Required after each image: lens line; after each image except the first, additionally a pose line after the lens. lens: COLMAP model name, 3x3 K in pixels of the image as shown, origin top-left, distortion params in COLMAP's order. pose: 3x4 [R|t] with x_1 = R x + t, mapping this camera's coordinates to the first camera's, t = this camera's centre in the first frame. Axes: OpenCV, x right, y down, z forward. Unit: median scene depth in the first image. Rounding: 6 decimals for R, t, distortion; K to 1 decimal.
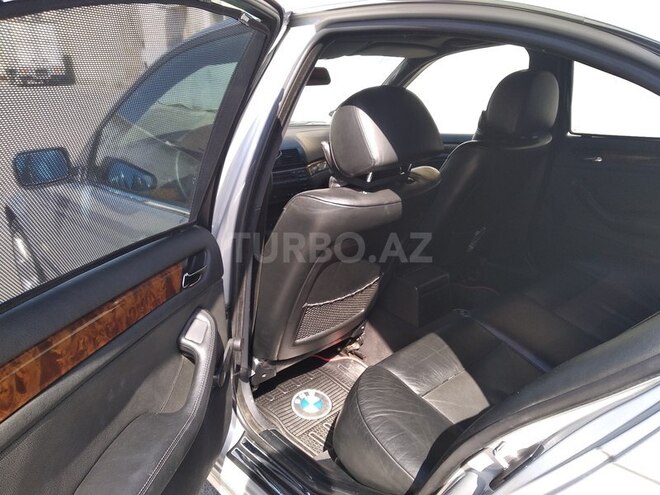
lens RADIAL K [[510.0, 0, 330.0], [0, 510.0, 250.8], [0, 0, 1]] dist [0.044162, -0.055733]
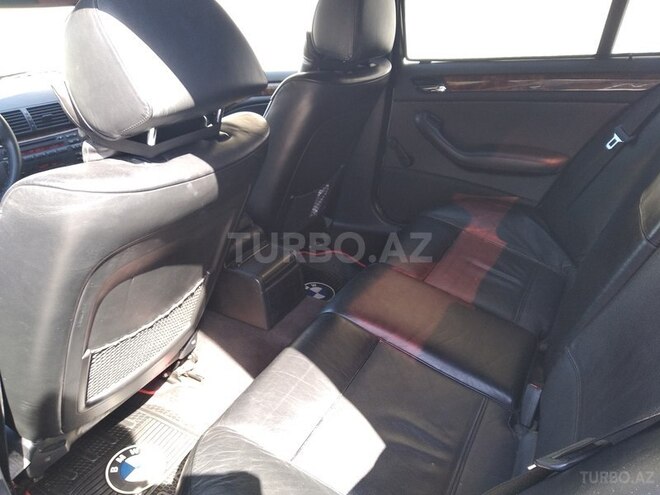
lens RADIAL K [[510.0, 0, 334.6], [0, 510.0, 247.5], [0, 0, 1]] dist [0.044162, -0.055733]
pose [[0.934828, -0.165763, 0.314037, 0.058378], [0.137765, 0.984393, 0.109507, -0.047795], [-0.327288, -0.059107, 0.943074, 0.317883]]
